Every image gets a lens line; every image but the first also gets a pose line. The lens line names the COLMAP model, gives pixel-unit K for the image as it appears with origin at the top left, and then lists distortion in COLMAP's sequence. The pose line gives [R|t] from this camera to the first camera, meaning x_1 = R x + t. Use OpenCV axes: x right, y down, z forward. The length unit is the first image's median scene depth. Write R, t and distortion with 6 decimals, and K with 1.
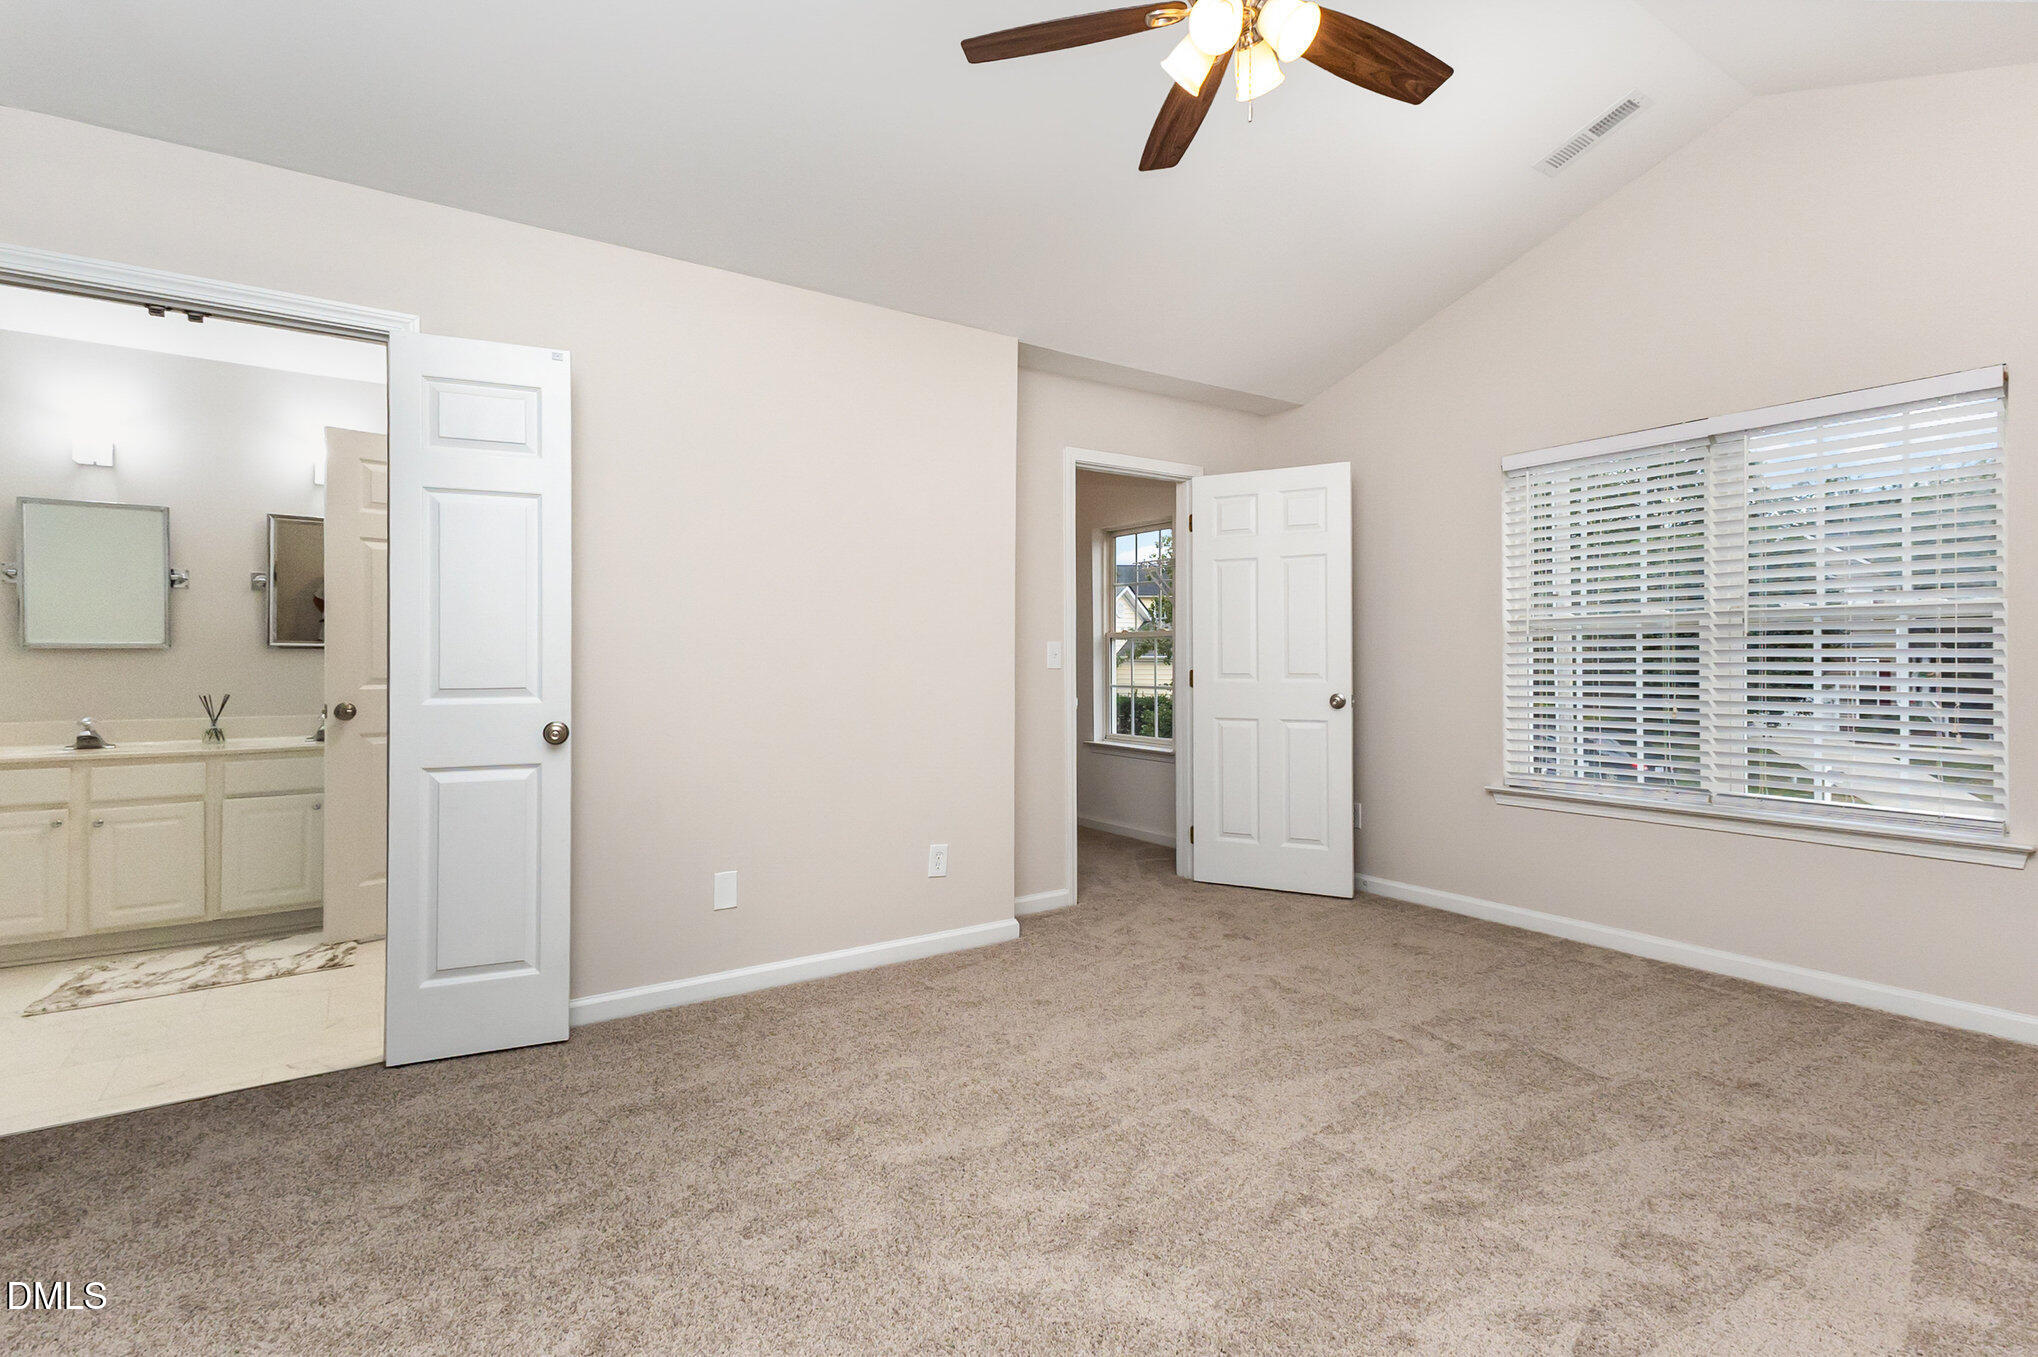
lens RADIAL K [[939.6, 0, 1019.0], [0, 939.6, 678.5], [0, 0, 1]] dist [0.013120, -0.000283]
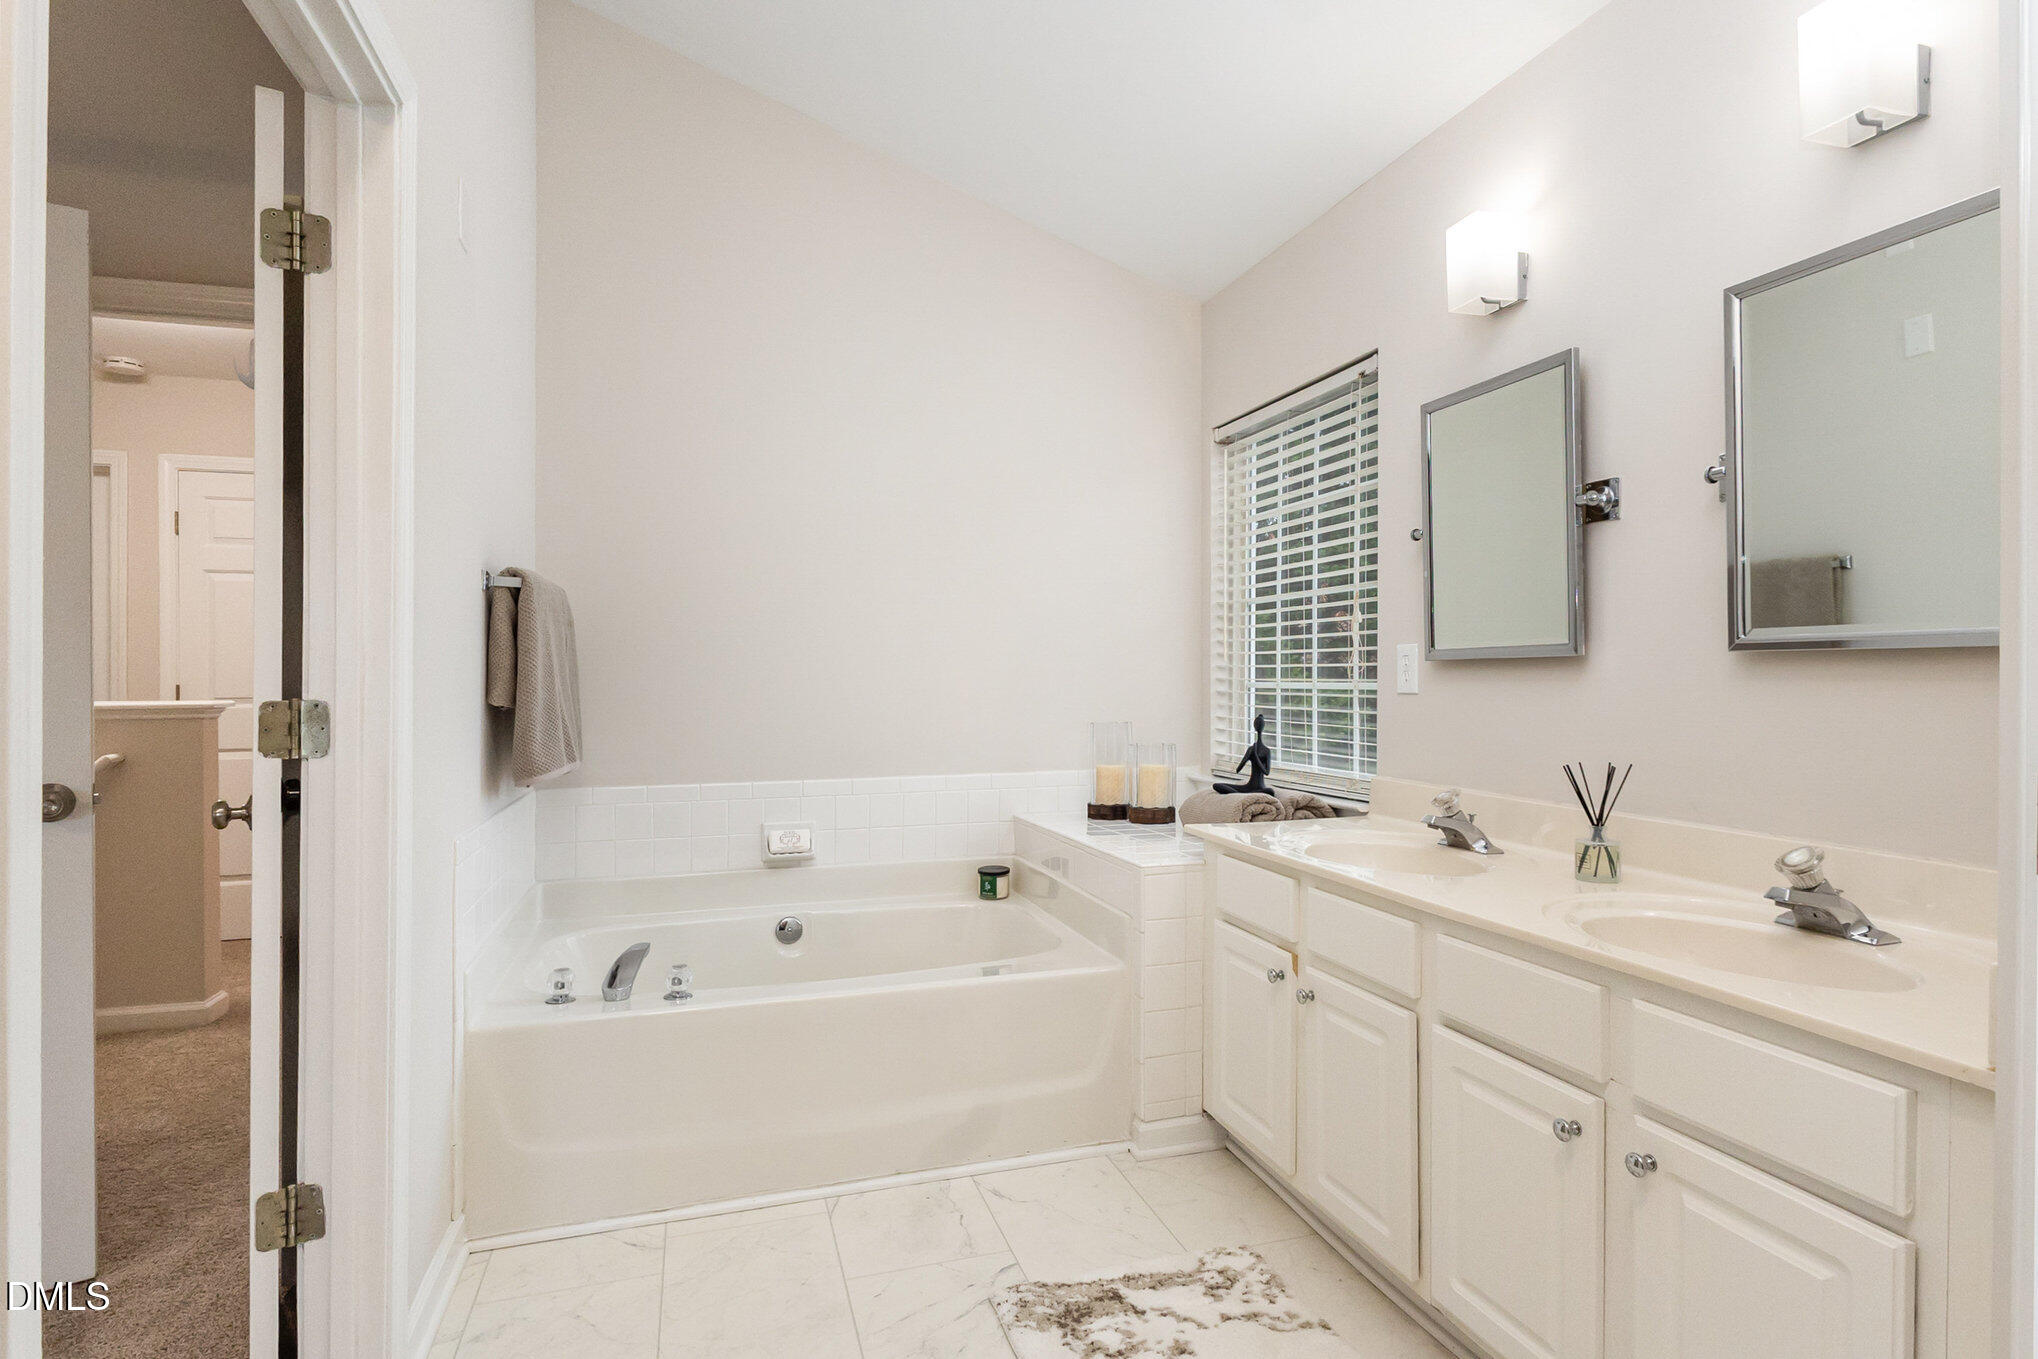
lens RADIAL K [[1015.8, 0, 1019.0], [0, 1015.8, 679.5], [0, 0, 1]] dist [-0.032225, 0.000546]
pose [[-0.287616, -0.001026, -0.957745, -0.400421], [-0.017257, 0.999843, 0.004111, -0.020232], [0.957590, 0.017710, -0.287588, 1.023241]]
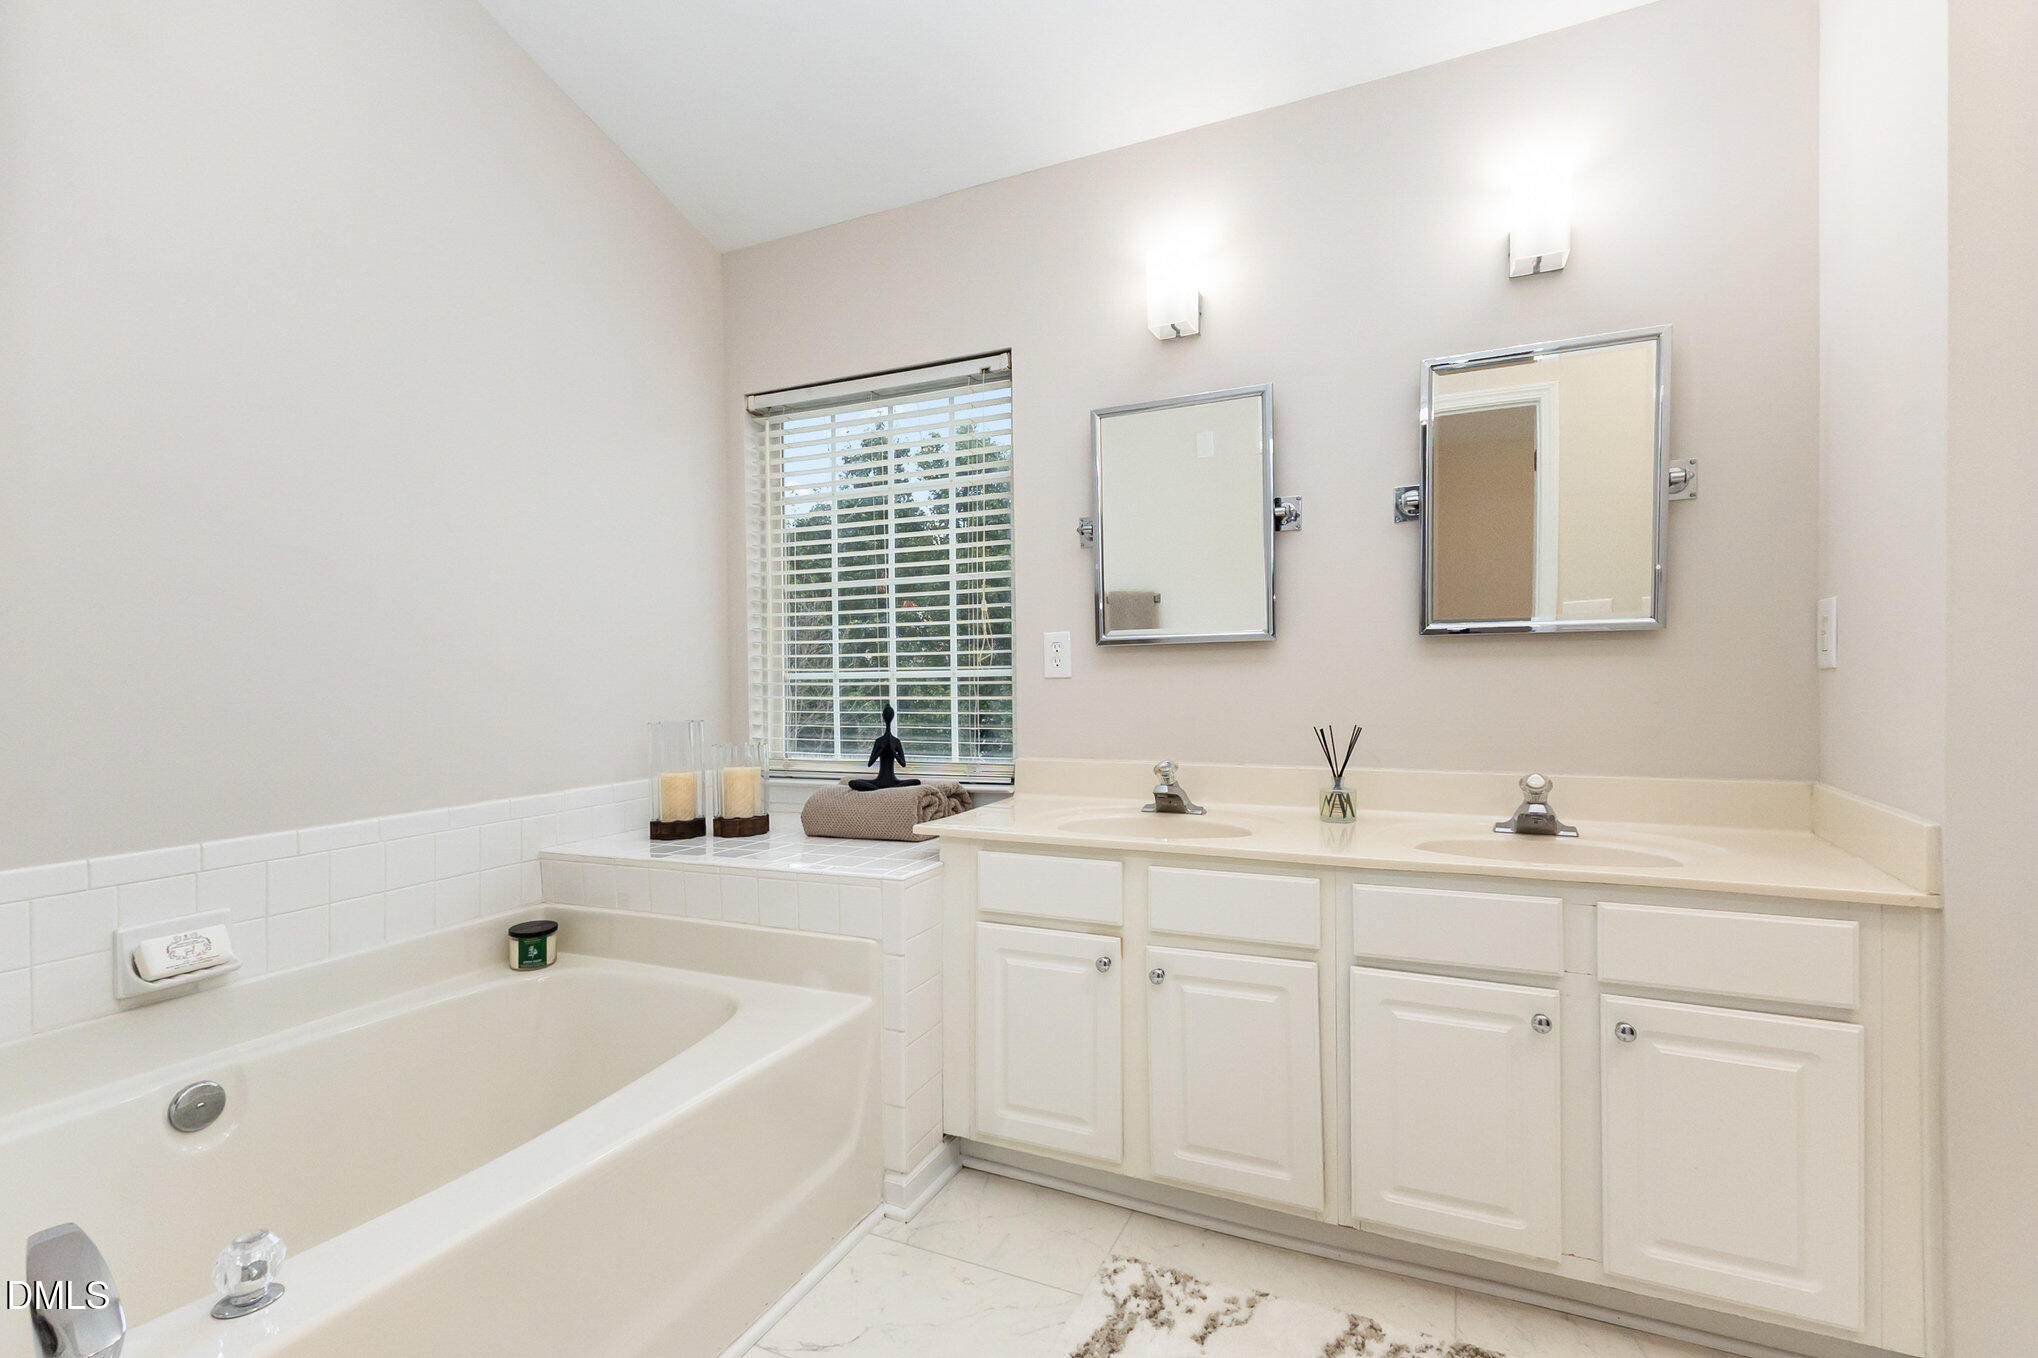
lens RADIAL K [[939.6, 0, 1019.0], [0, 939.6, 679.0], [0, 0, 1]] dist [0.013120, -0.000283]
pose [[0.502588, -0.003891, -0.864517, -0.569308], [-0.000392, 0.999989, -0.004728, -0.007548], [0.864526, 0.002715, 0.502581, 0.684441]]
